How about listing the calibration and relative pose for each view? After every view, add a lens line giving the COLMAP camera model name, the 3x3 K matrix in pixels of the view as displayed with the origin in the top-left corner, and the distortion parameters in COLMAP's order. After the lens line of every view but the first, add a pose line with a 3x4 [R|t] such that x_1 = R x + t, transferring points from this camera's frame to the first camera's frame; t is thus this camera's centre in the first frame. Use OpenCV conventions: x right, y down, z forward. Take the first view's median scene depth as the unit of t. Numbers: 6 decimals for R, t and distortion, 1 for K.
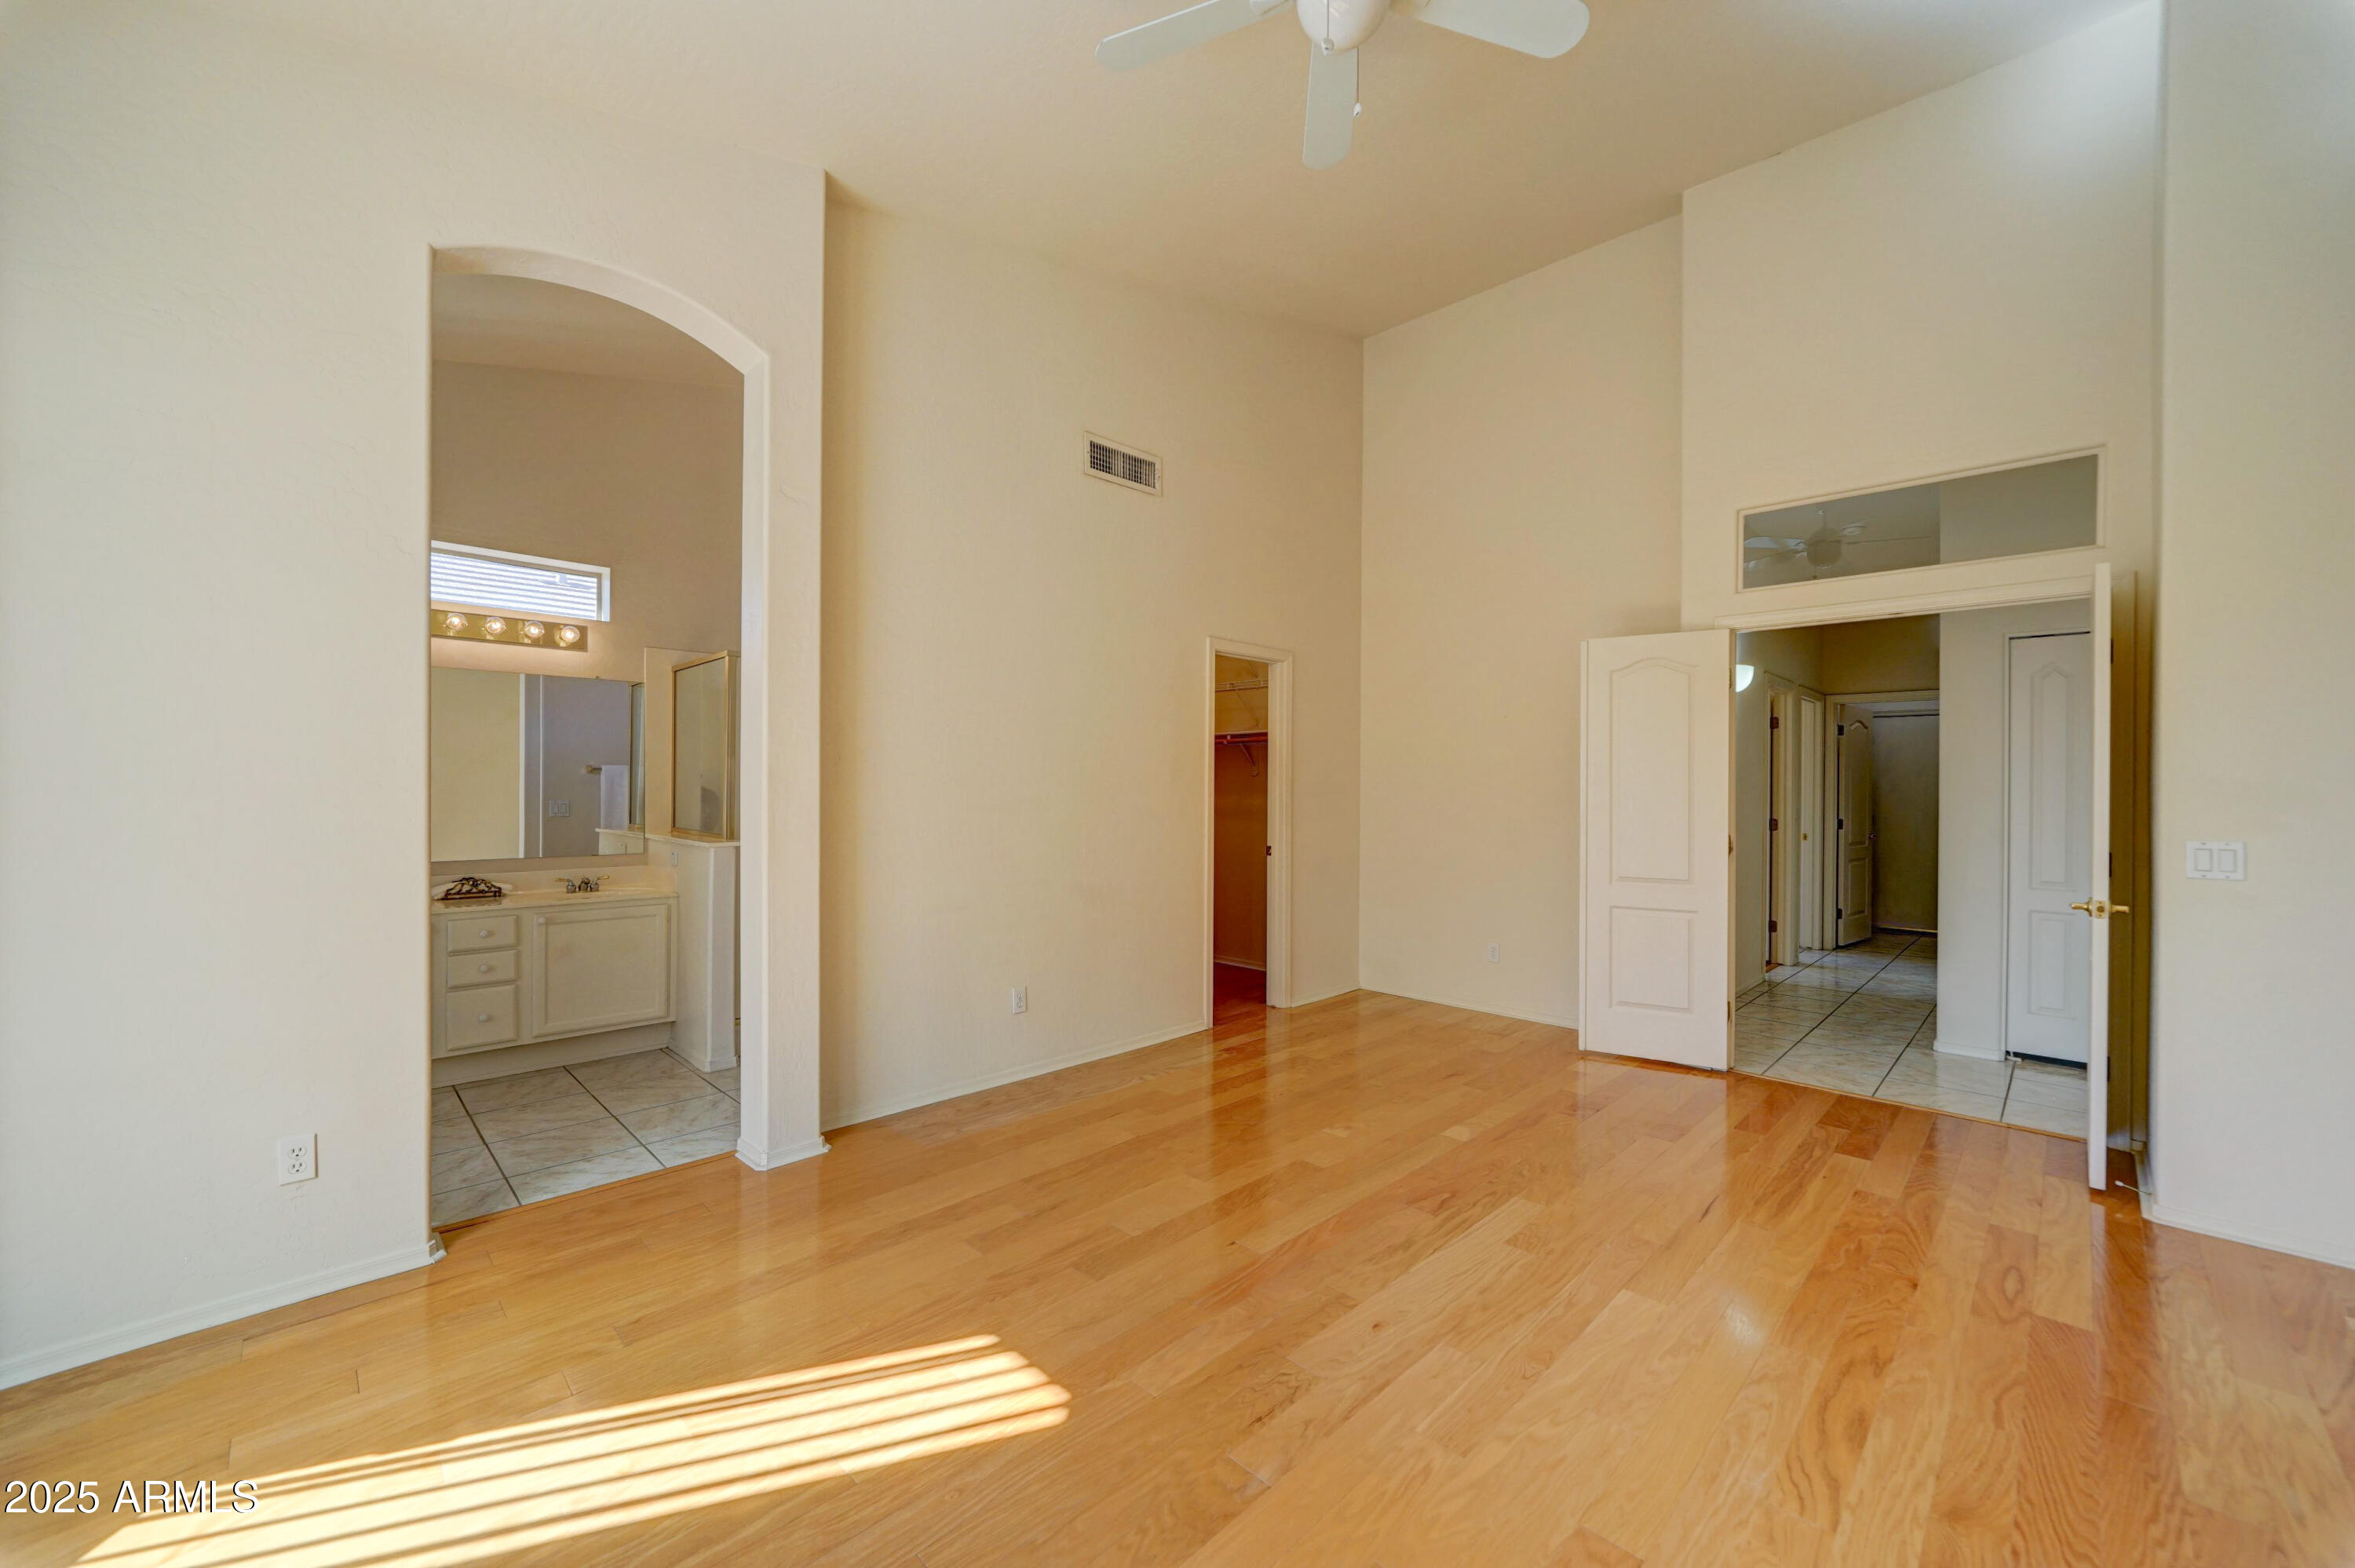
lens RADIAL K [[913.0, 0, 1165.1], [0, 913.0, 787.5], [0, 0, 1]] dist [-0.001628, 0.000087]
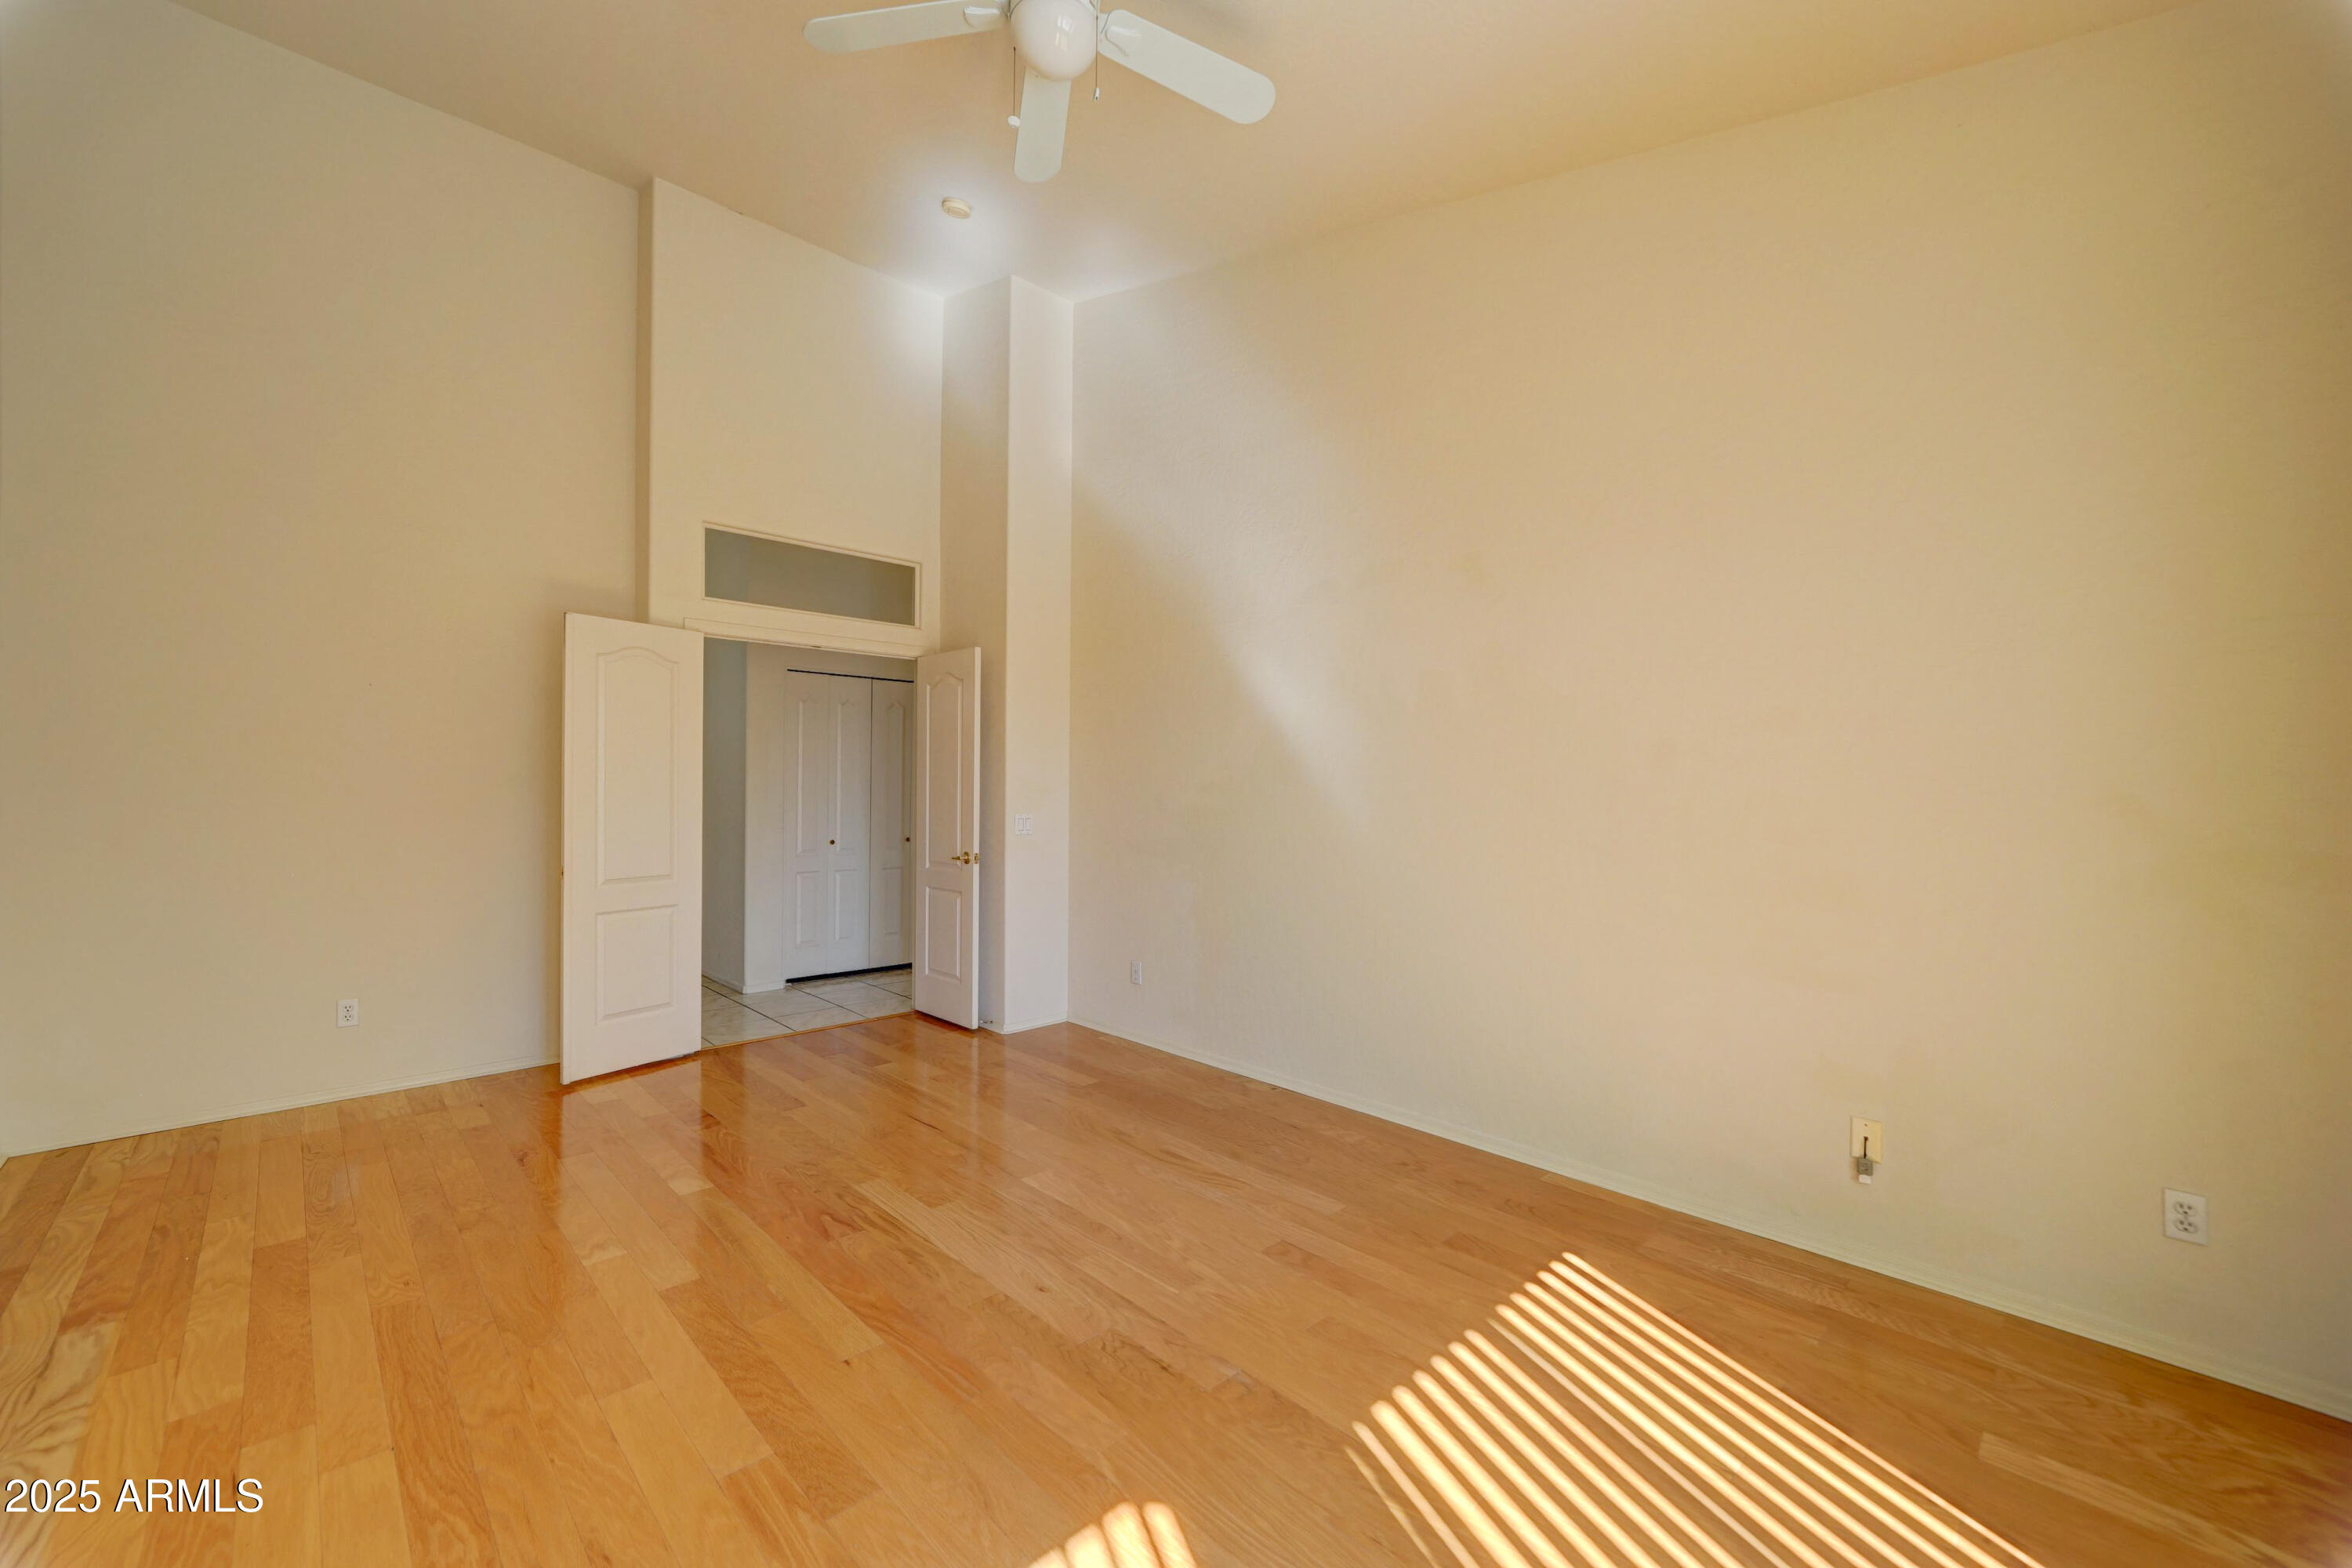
lens RADIAL K [[955.3, 0, 1150.6], [0, 955.3, 788.7], [0, 0, 1]] dist [-0.001682, -0.000083]
pose [[0.008878, -0.009534, 0.999915, -0.640381], [-0.006595, 0.999932, 0.009593, -0.009344], [-0.999939, -0.006680, 0.008814, 0.623118]]
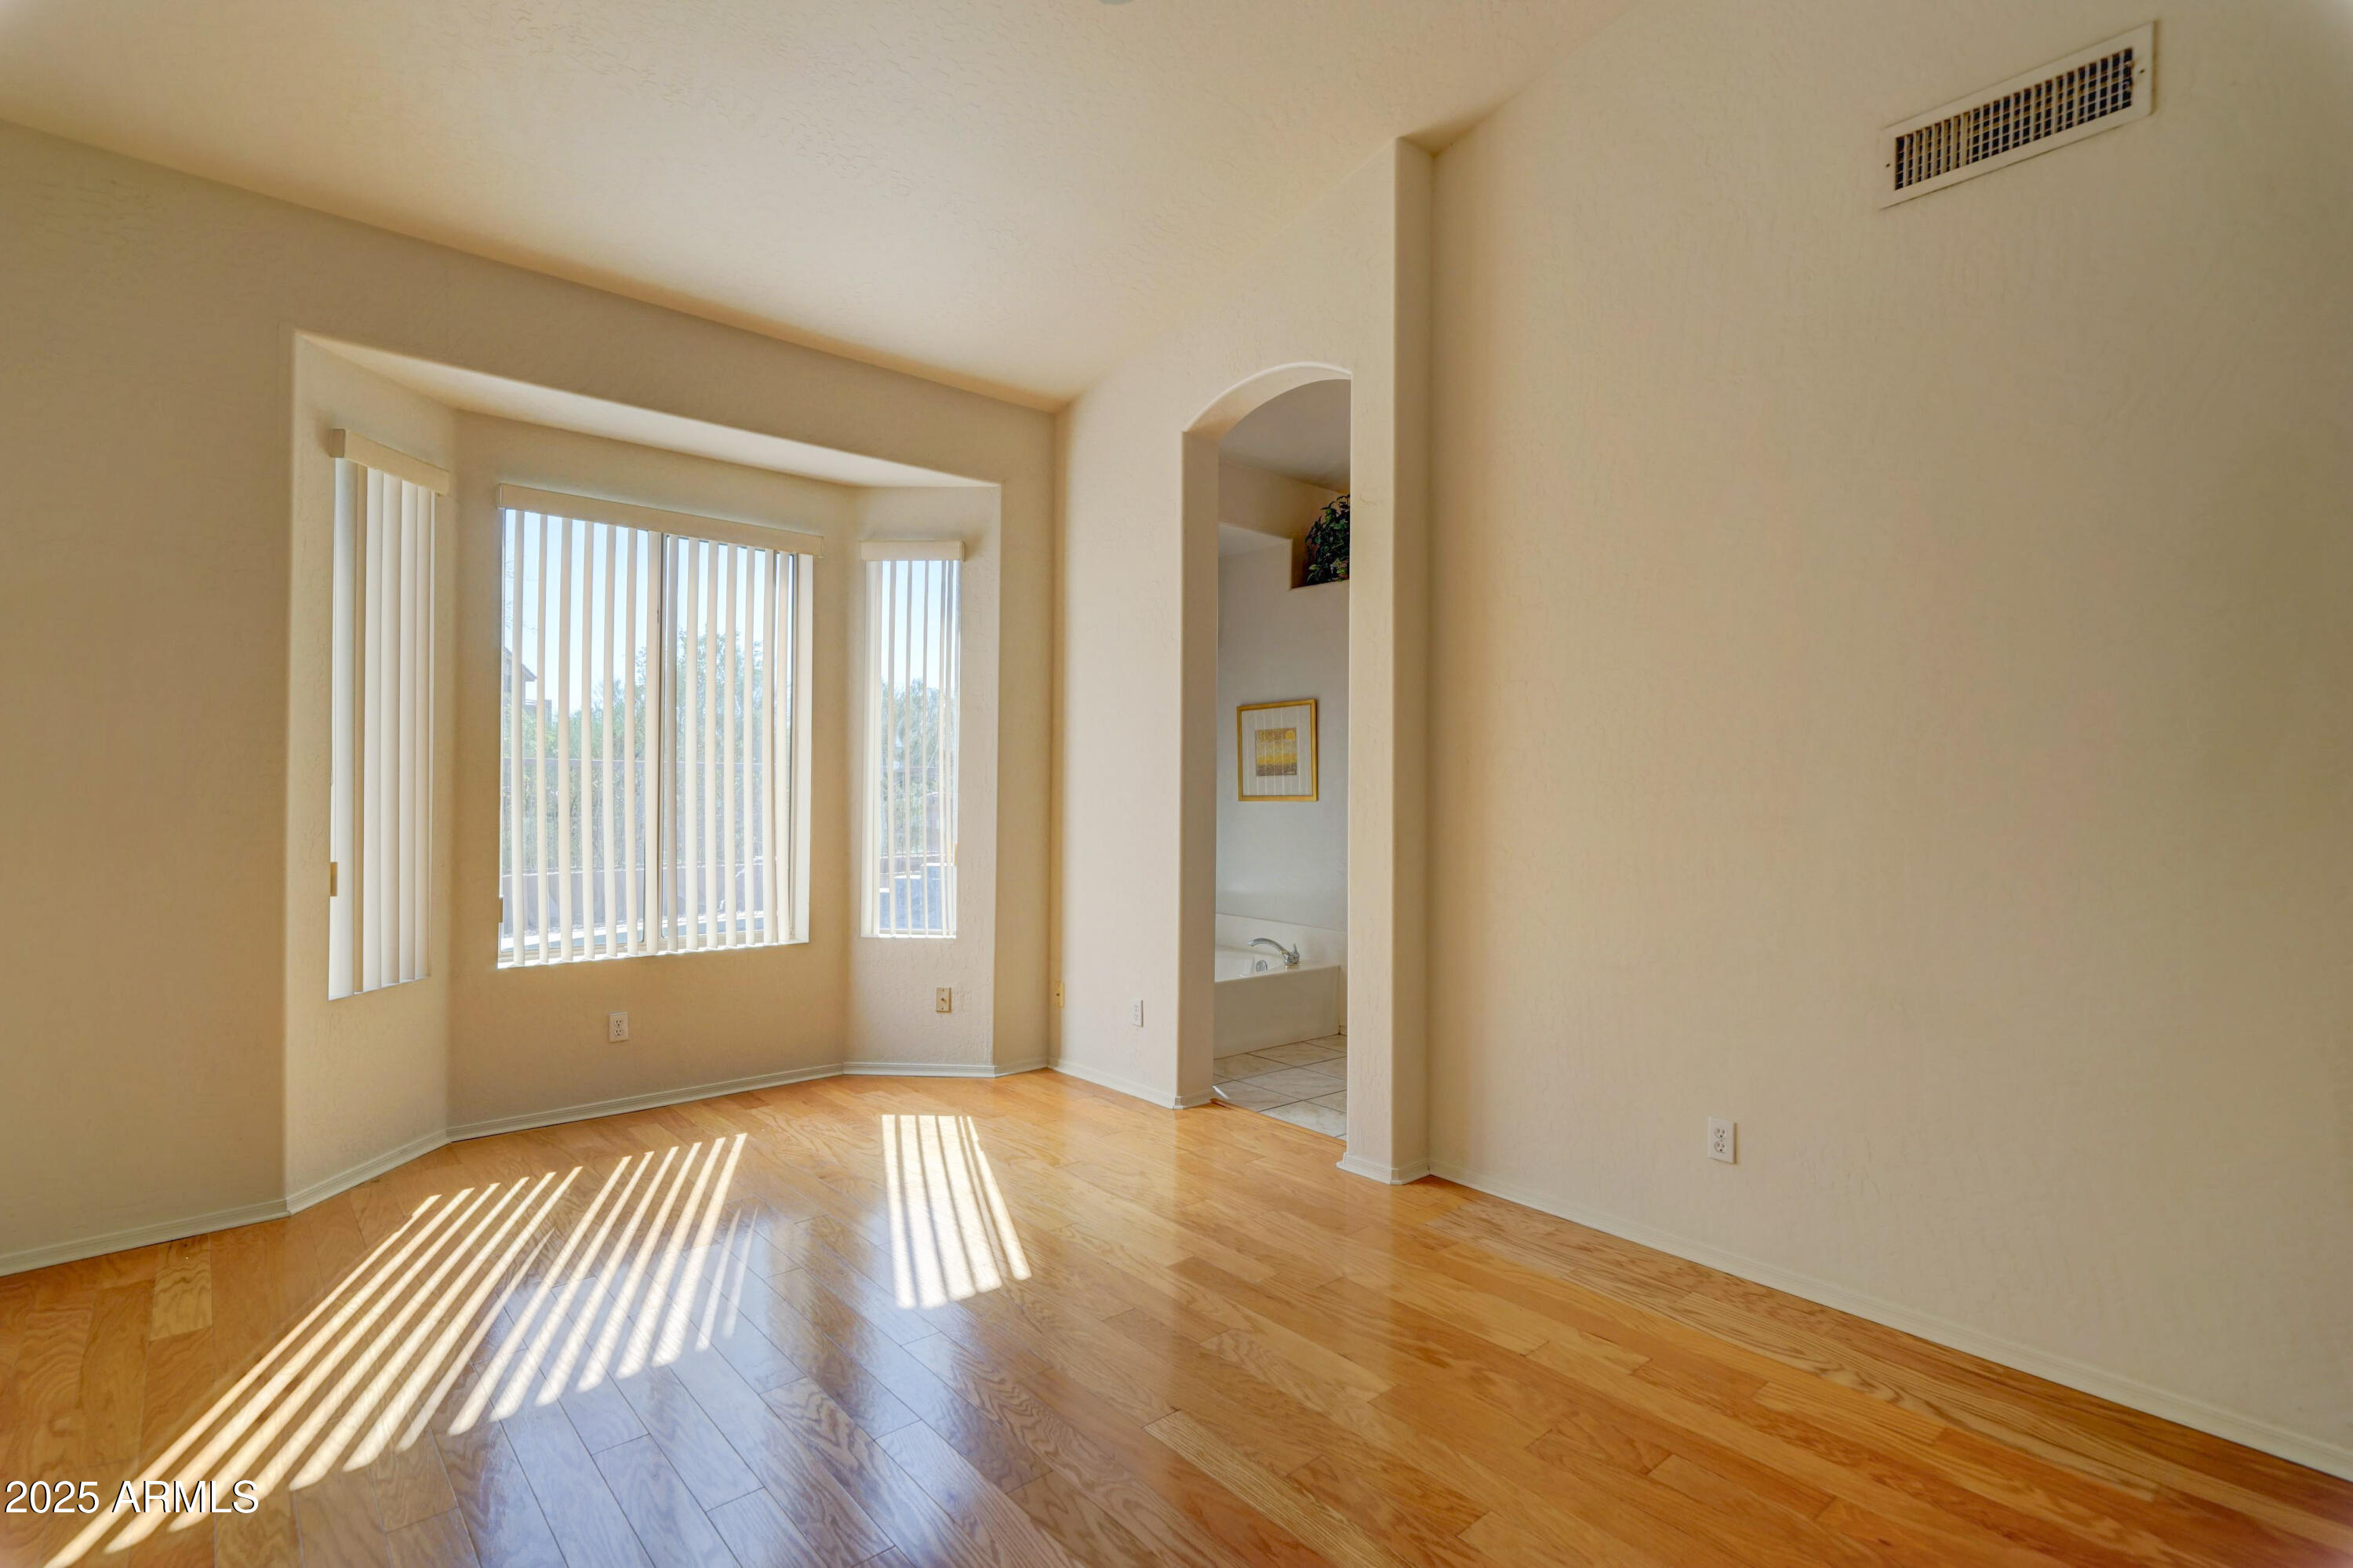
lens RADIAL K [[1110.2, 0, 1139.6], [0, 1110.2, 772.4], [0, 0, 1]] dist [-0.002633, -0.000503]
pose [[-0.087616, -0.012679, -0.996074, 0.838928], [-0.006206, 0.999907, -0.012182, -0.006286], [0.996135, 0.005114, -0.087687, 0.894619]]
